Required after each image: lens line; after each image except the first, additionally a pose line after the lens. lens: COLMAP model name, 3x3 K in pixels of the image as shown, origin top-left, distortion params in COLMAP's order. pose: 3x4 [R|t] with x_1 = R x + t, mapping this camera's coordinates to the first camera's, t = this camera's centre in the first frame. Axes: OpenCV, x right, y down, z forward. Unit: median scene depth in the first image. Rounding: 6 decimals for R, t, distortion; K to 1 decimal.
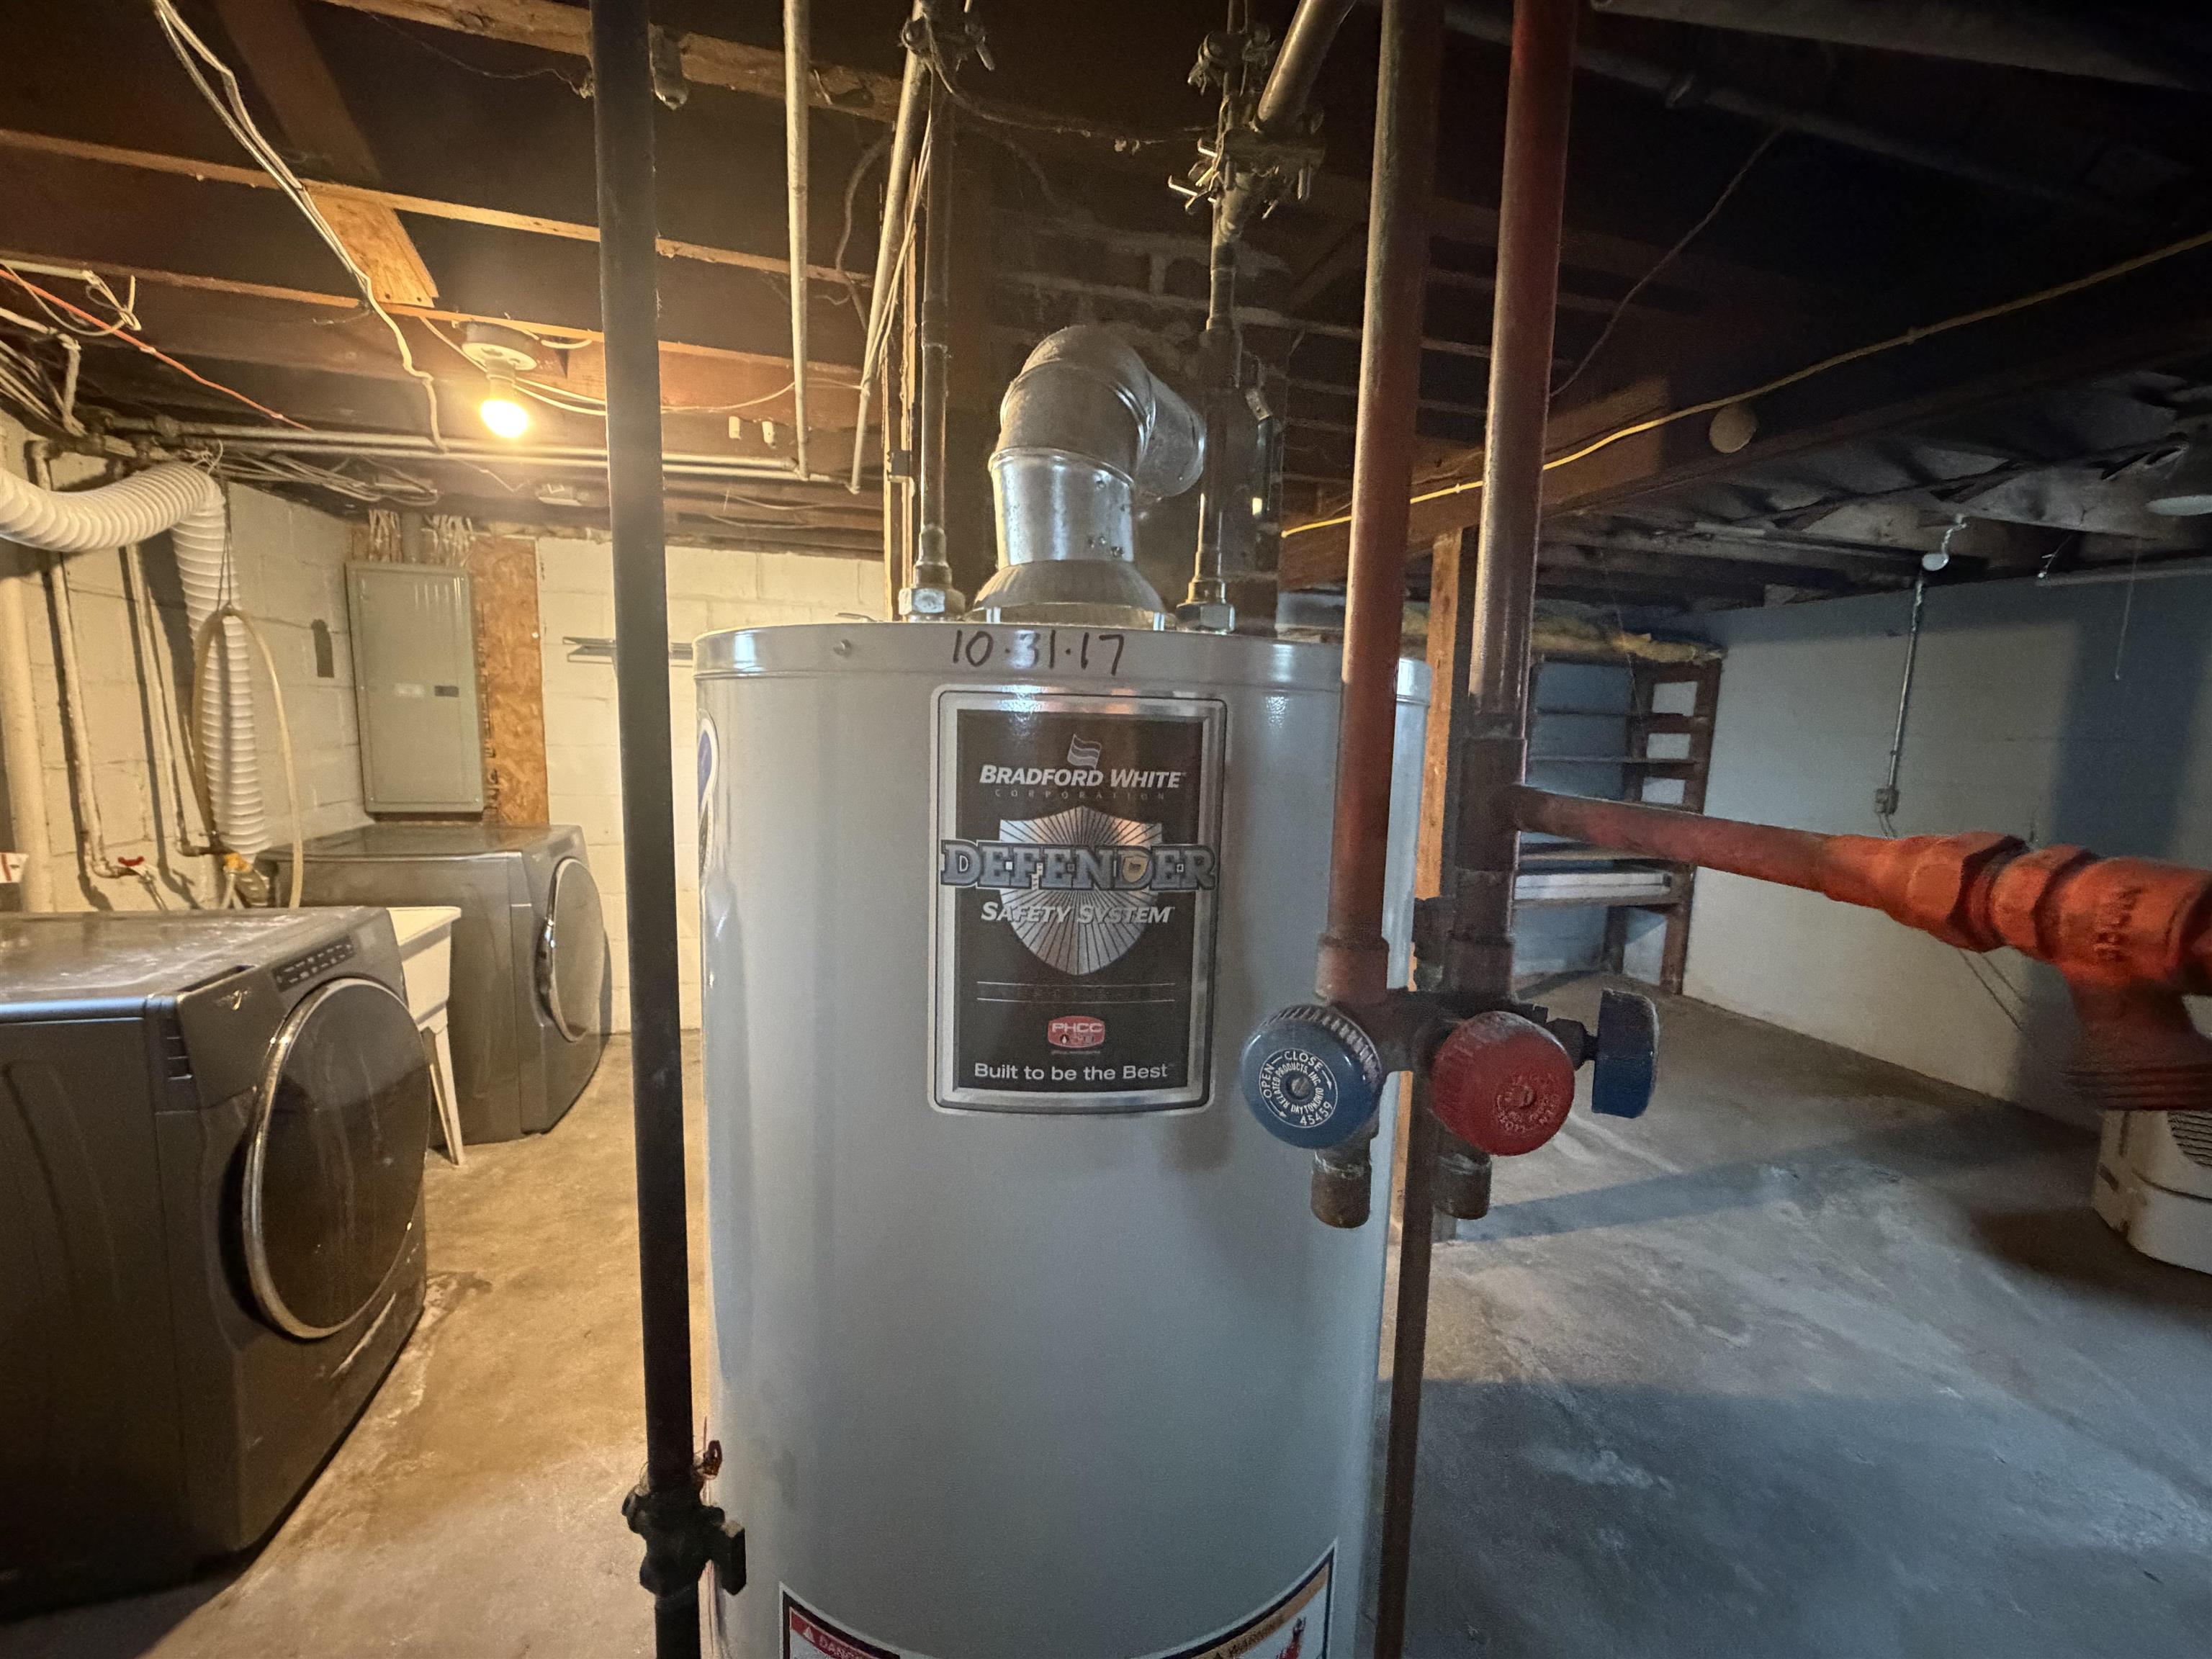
lens RADIAL K [[883.1, 0, 1100.7], [0, 883.1, 832.0], [0, 0, 1]] dist [0.000709, 0.000046]
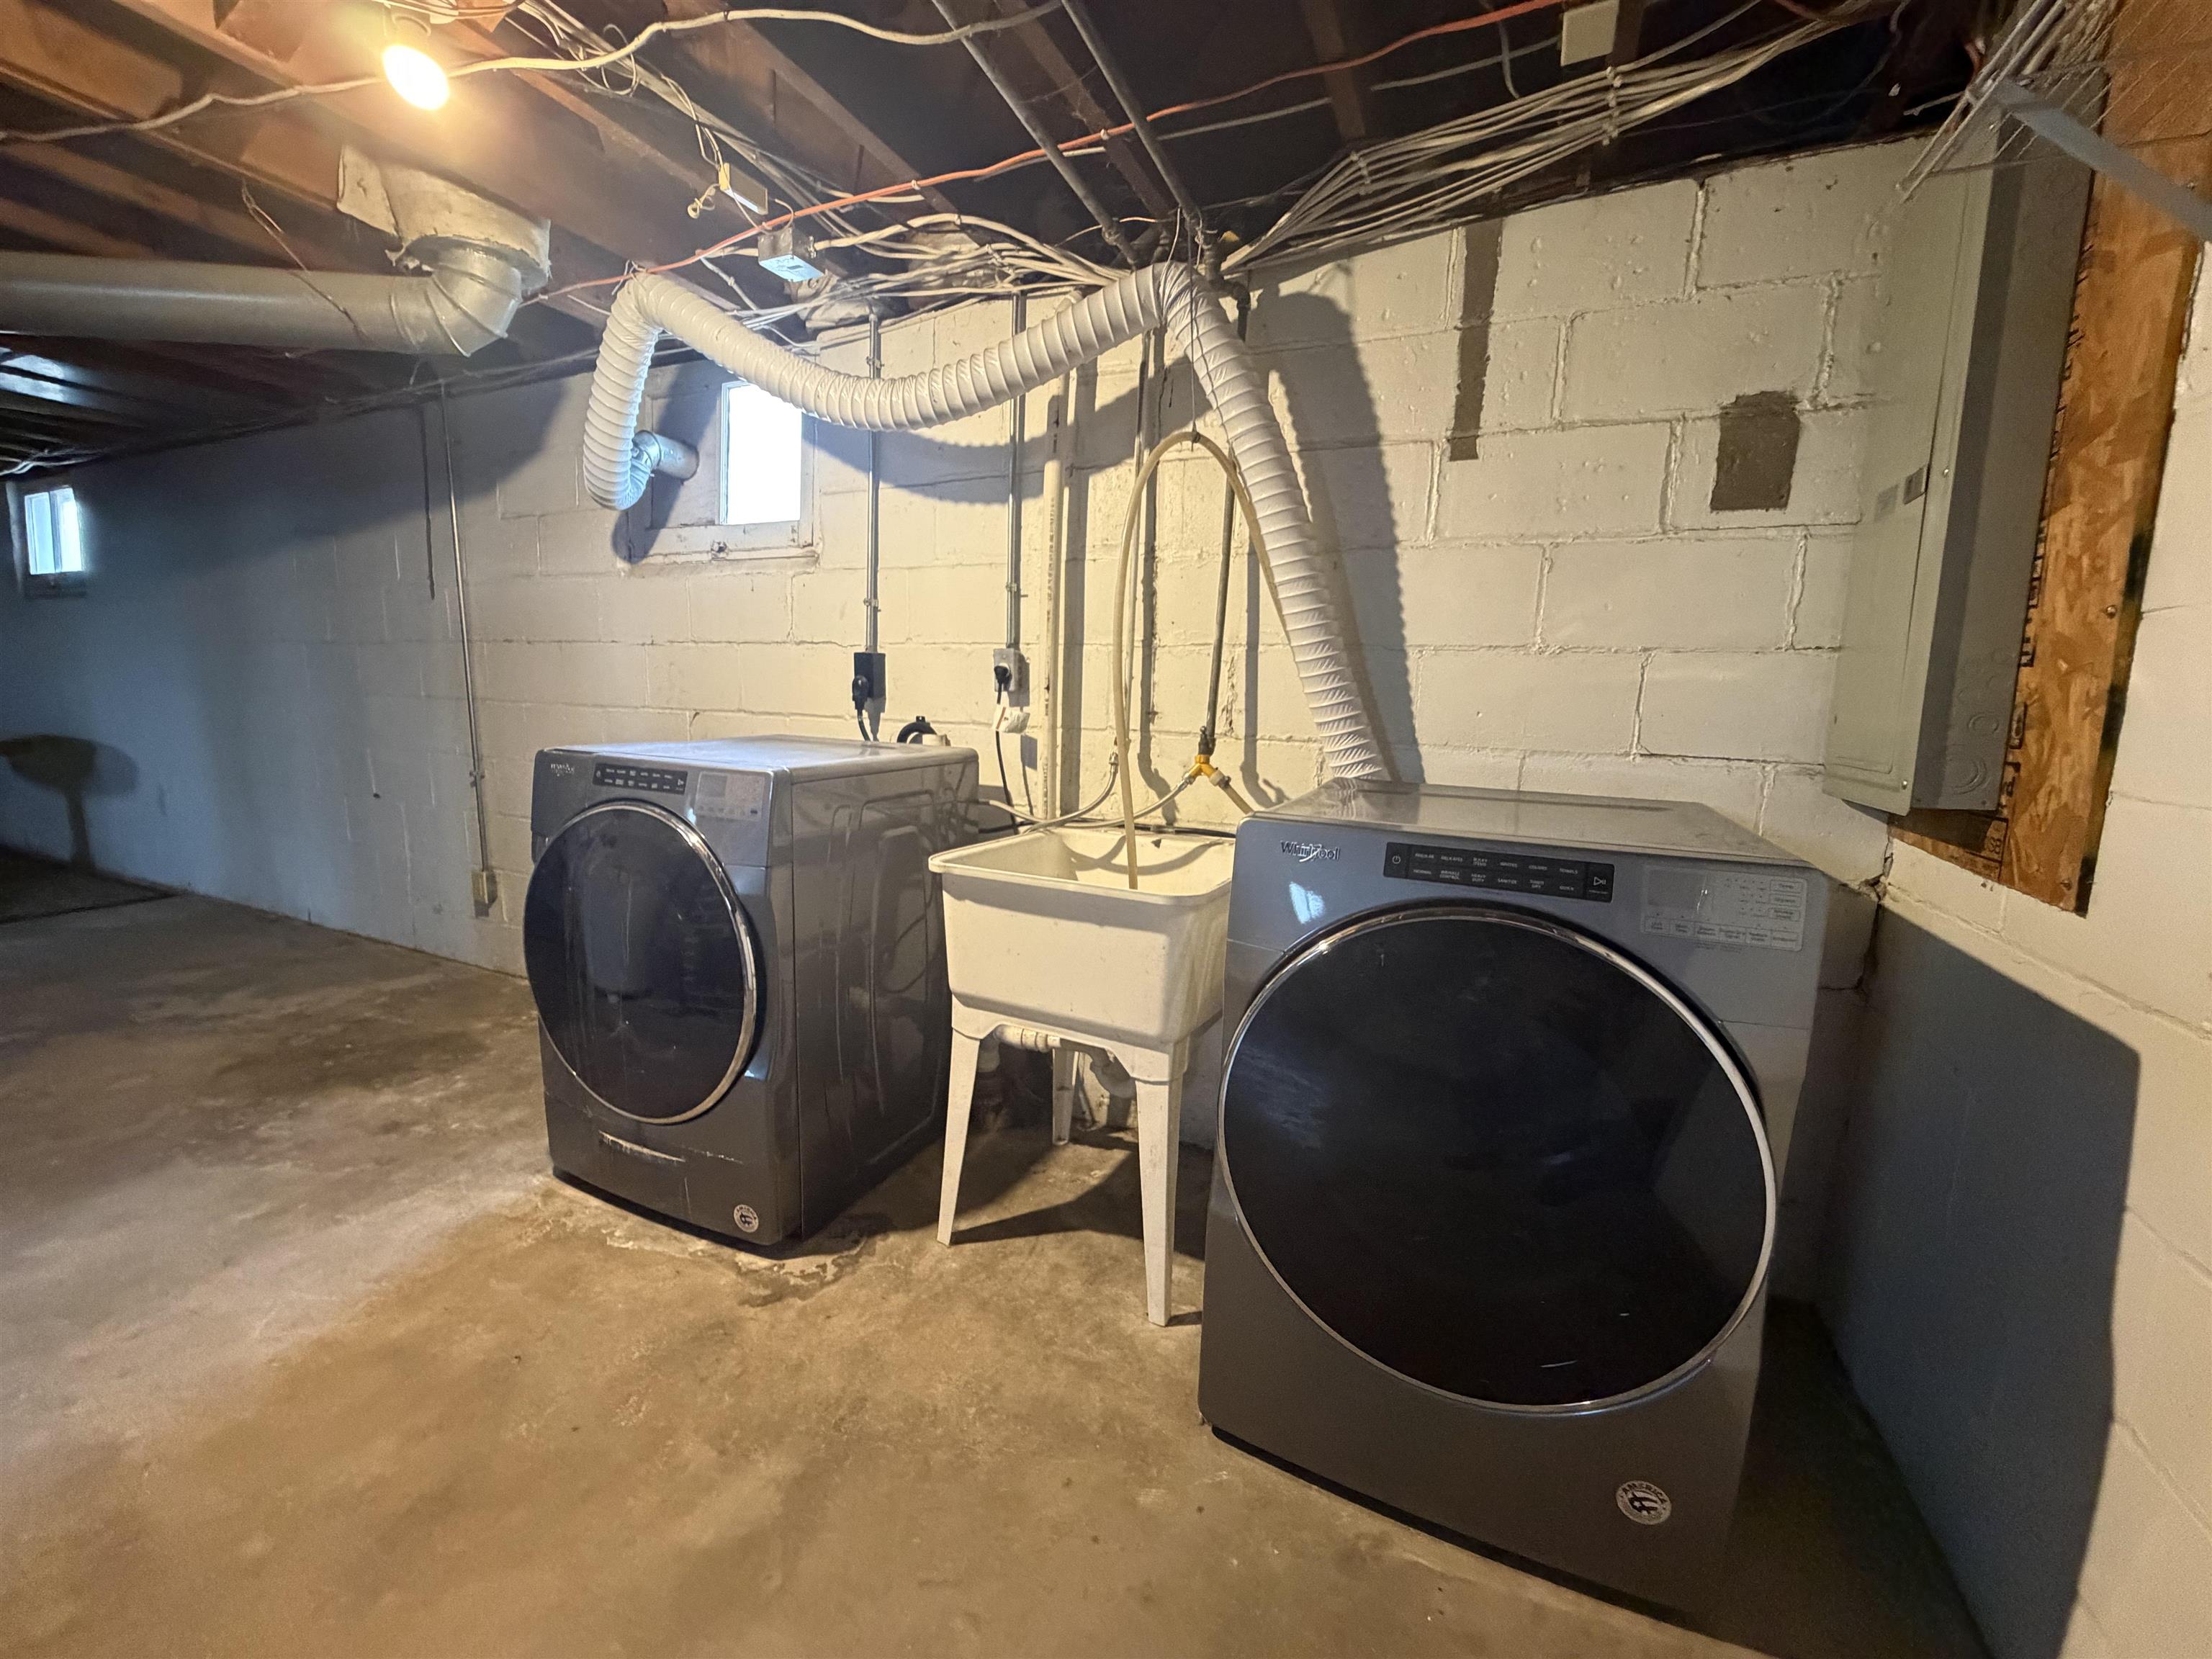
lens RADIAL K [[883.1, 0, 1105.0], [0, 883.1, 821.1], [0, 0, 1]] dist [0.000709, 0.000046]
pose [[-0.661582, 0.052342, -0.748044, -0.363357], [-0.144155, 0.970077, 0.195371, -0.070493], [0.735886, 0.237088, -0.634240, 1.640760]]
